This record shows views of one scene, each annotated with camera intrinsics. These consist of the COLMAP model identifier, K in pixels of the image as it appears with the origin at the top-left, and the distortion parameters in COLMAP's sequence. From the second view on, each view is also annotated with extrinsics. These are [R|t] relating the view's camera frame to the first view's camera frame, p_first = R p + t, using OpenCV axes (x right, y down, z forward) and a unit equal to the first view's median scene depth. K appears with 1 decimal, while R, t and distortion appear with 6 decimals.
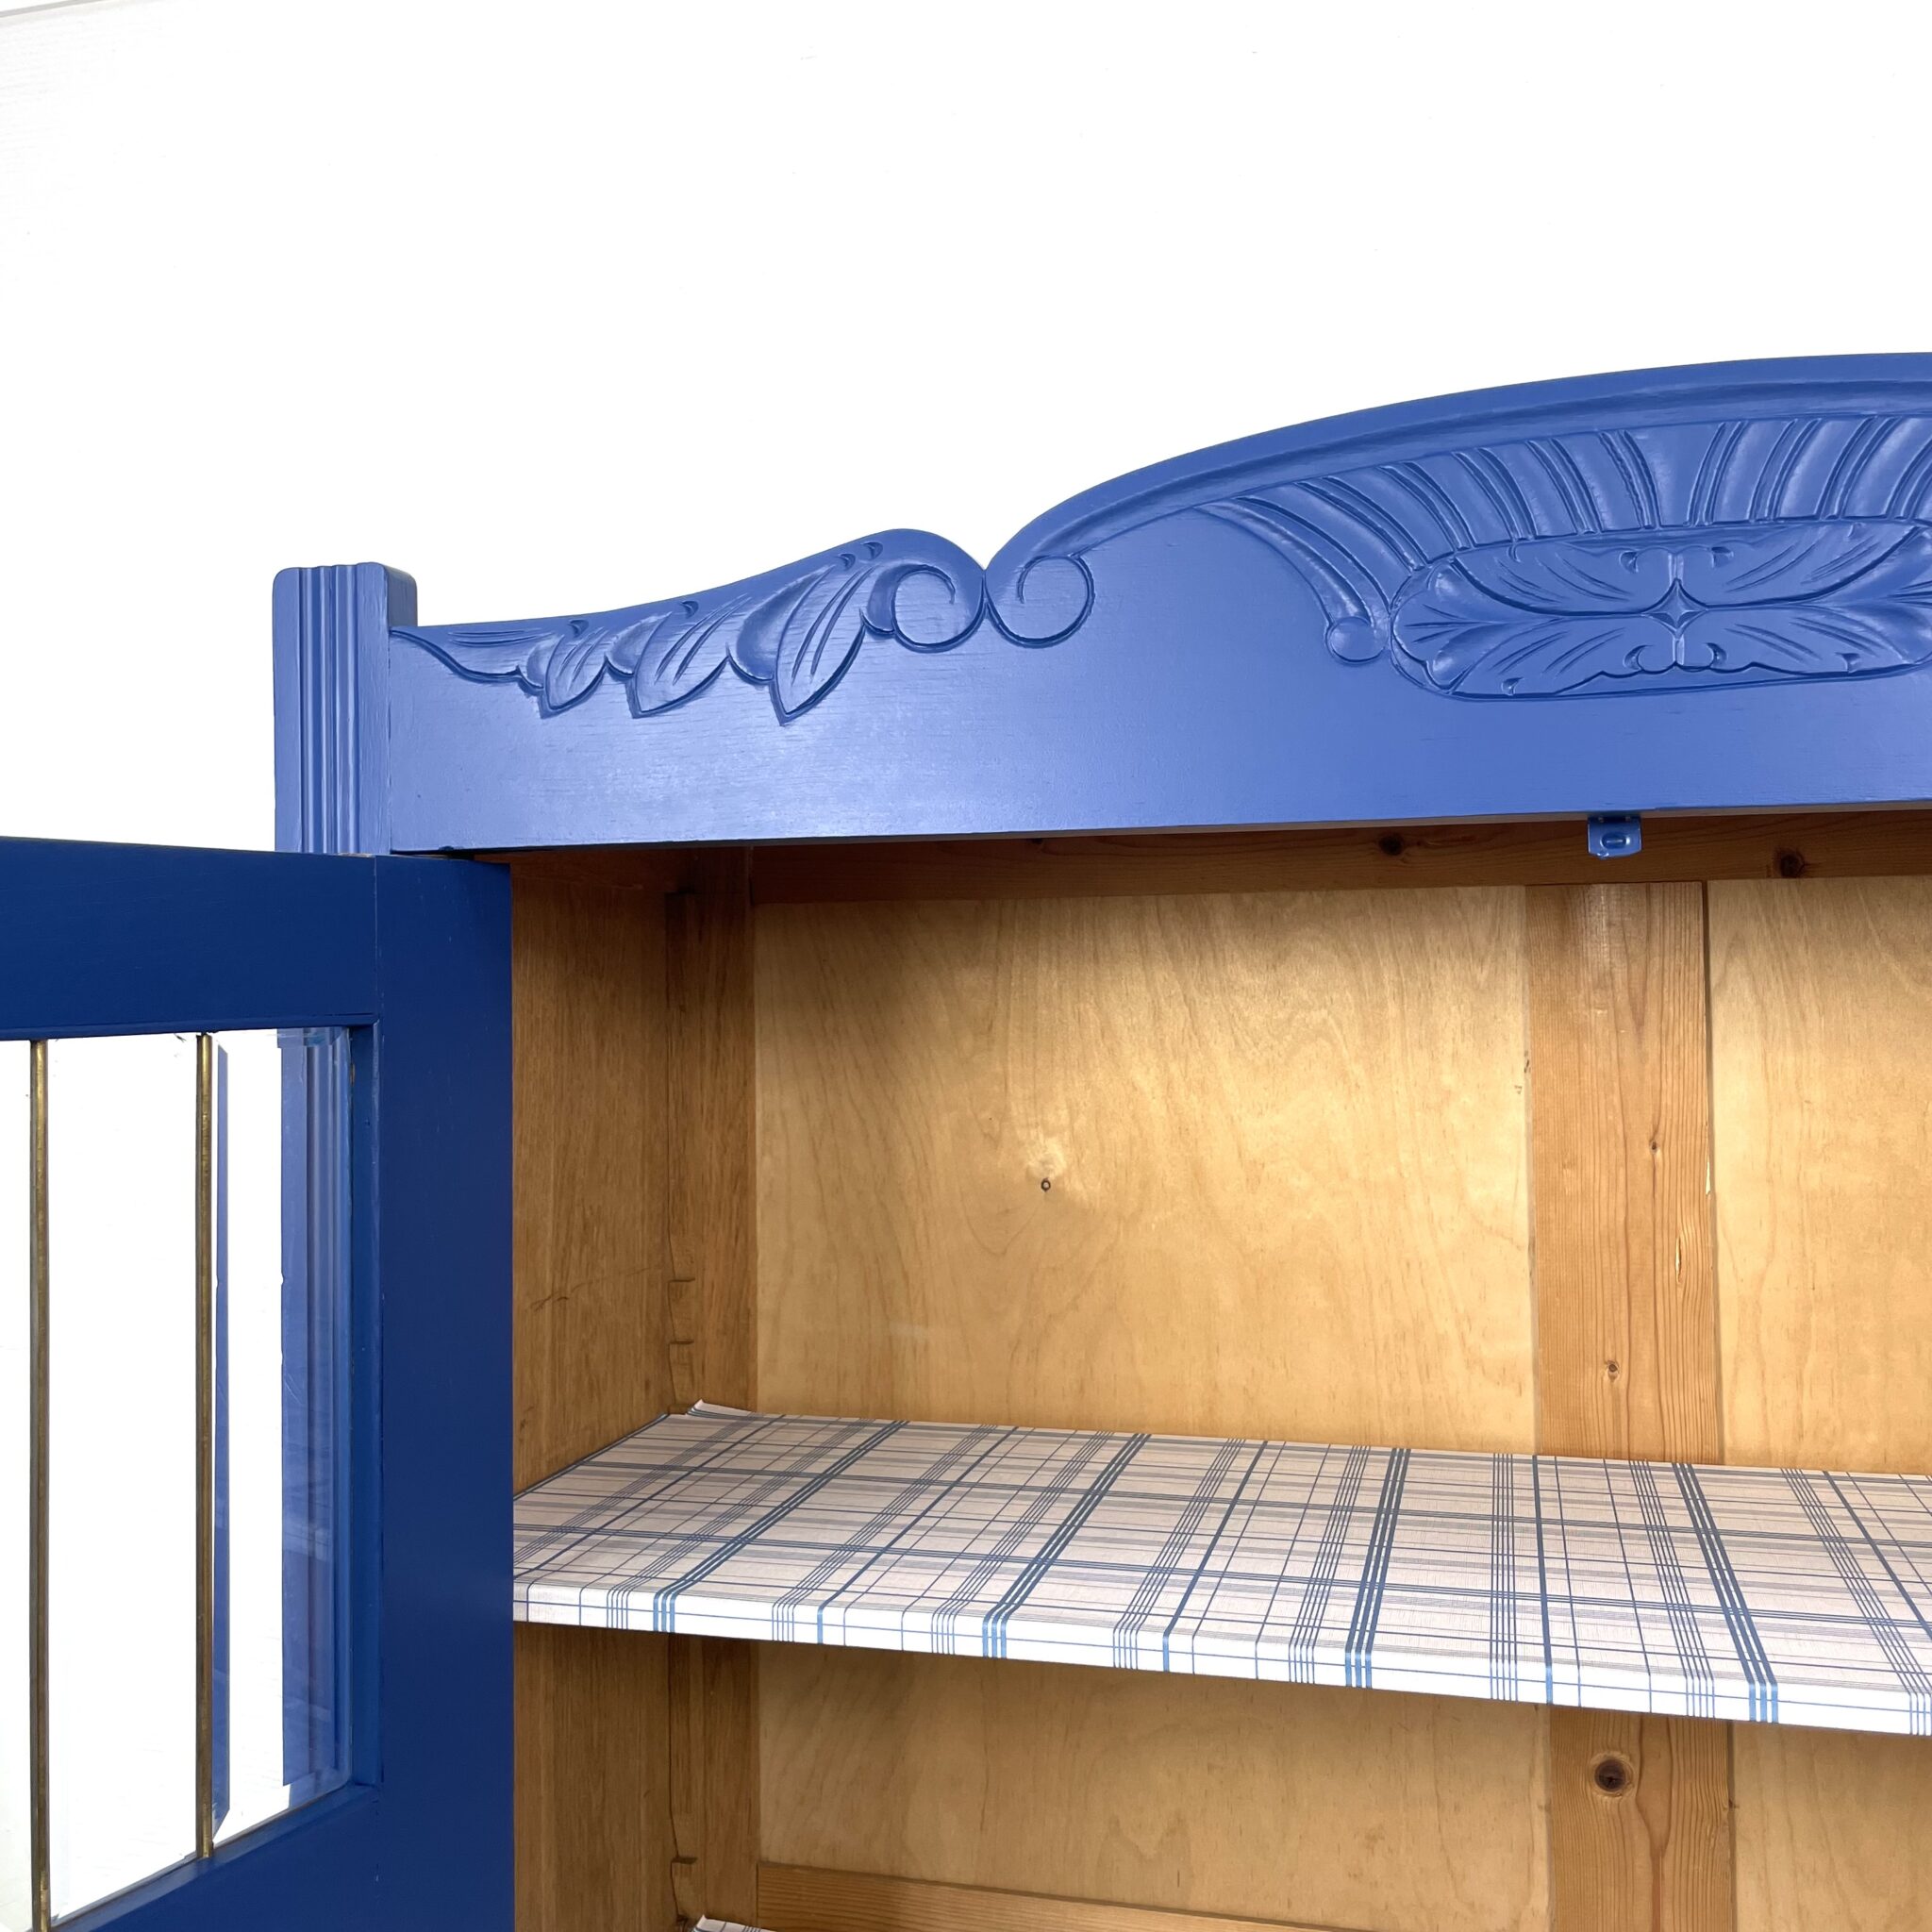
lens RADIAL K [[1957.6, 0, 979.1], [0, 1957.6, 954.0], [0, 0, 1]] dist [0.074045, -0.098976]
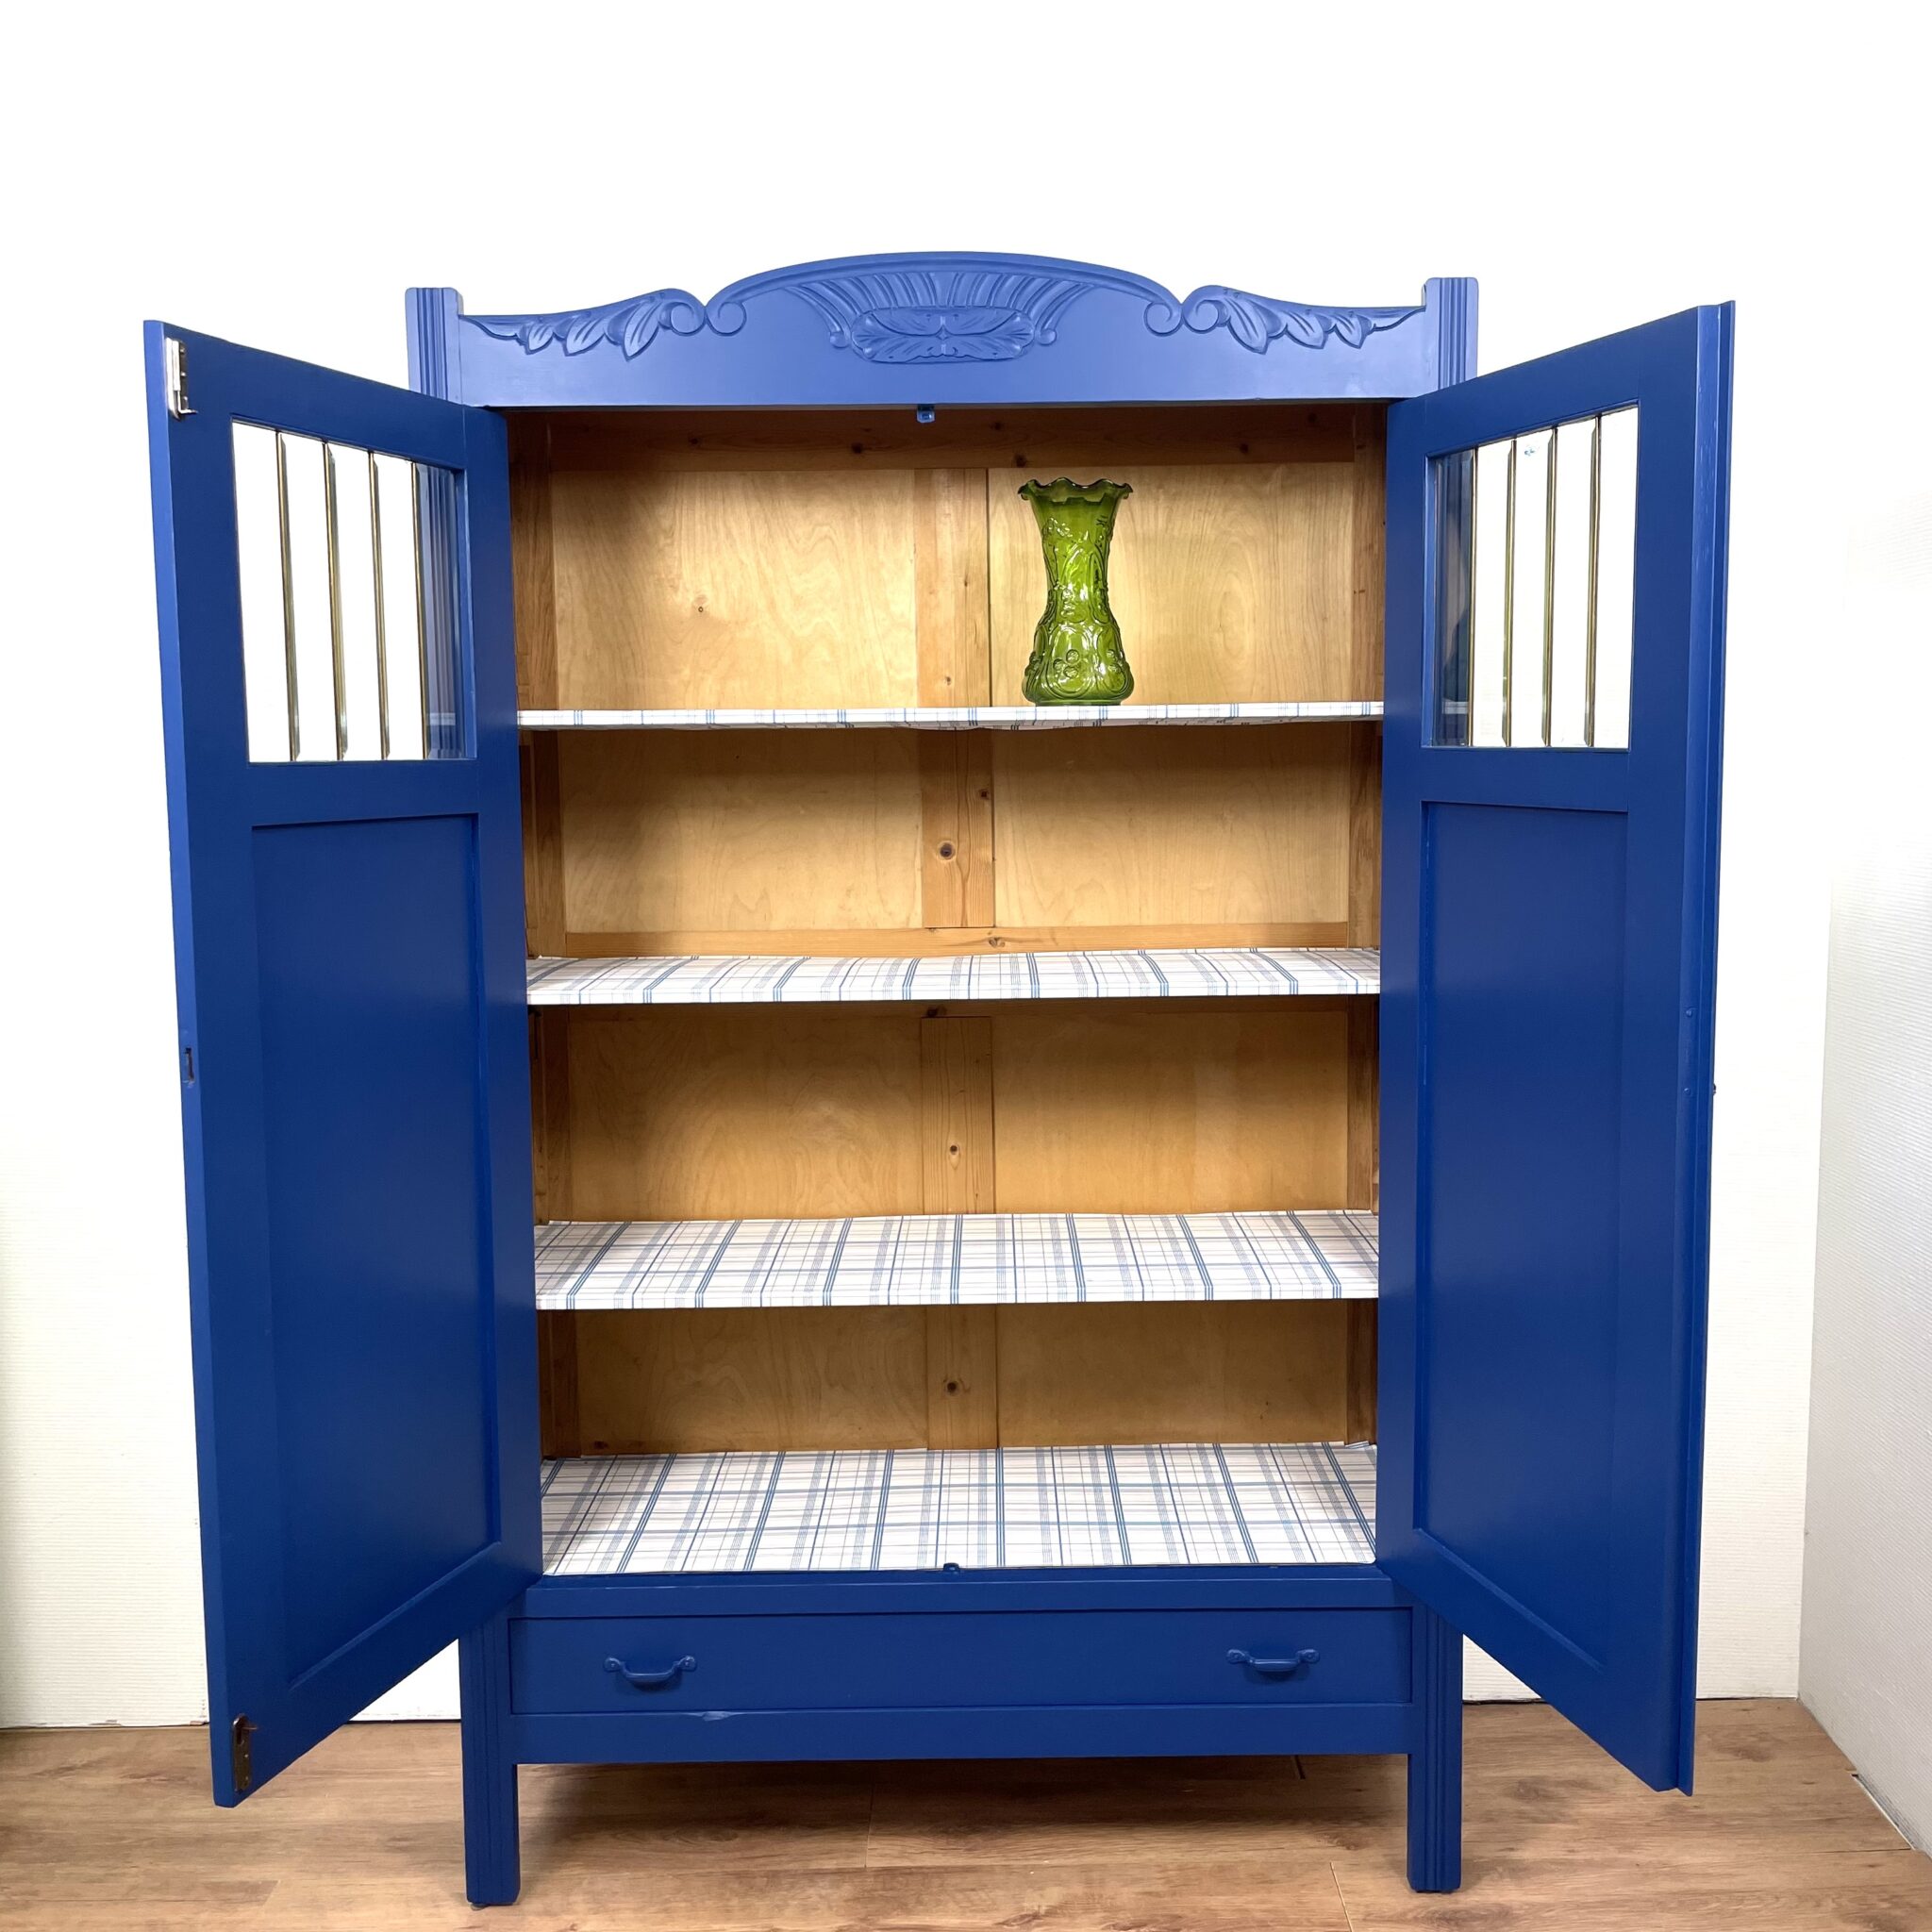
lens RADIAL K [[1957.6, 0, 979.1], [0, 1957.6, 954.0], [0, 0, 1]] dist [0.074045, -0.098976]
pose [[0.968623, -0.016280, 0.248001, -0.223552], [-0.009192, 0.994823, 0.101205, 0.289976], [-0.248364, -0.100309, 0.963459, -1.262991]]
